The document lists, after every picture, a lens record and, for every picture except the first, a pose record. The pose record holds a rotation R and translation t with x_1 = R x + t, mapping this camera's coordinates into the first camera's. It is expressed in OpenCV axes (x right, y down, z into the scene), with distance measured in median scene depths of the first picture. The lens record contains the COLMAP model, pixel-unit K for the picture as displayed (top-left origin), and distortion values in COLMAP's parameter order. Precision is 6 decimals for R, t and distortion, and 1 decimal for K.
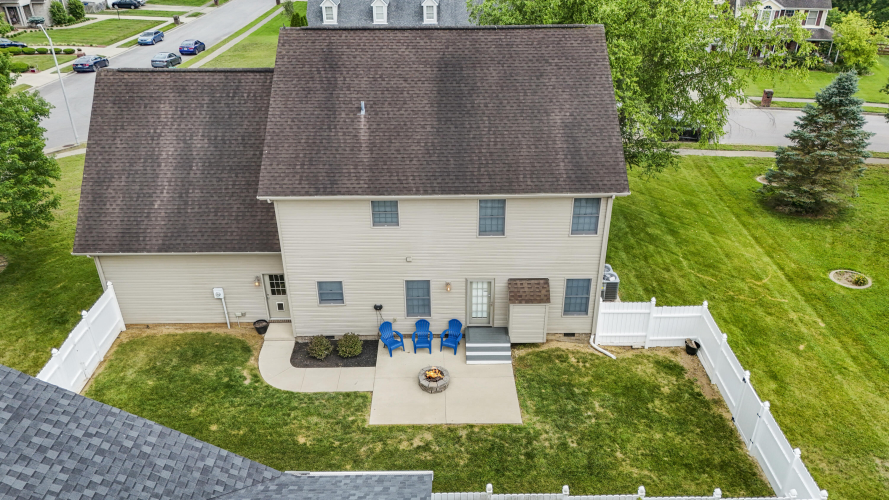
lens RADIAL K [[641.8, 0, 444.5], [0, 641.8, 250.0], [0, 0, 1]] dist [0.023295, -0.001237]
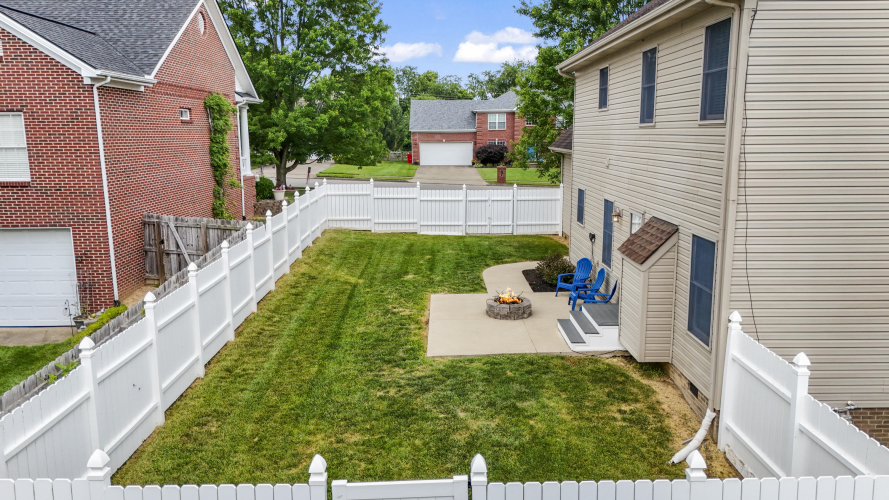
lens RADIAL K [[641.8, 0, 444.5], [0, 641.8, 250.0], [0, 0, 1]] dist [0.023295, -0.001237]
pose [[0.007220, 0.183307, -0.983029, 0.645281], [-0.491293, 0.856879, 0.156175, 0.071696], [0.870965, 0.481827, 0.096245, 0.827598]]
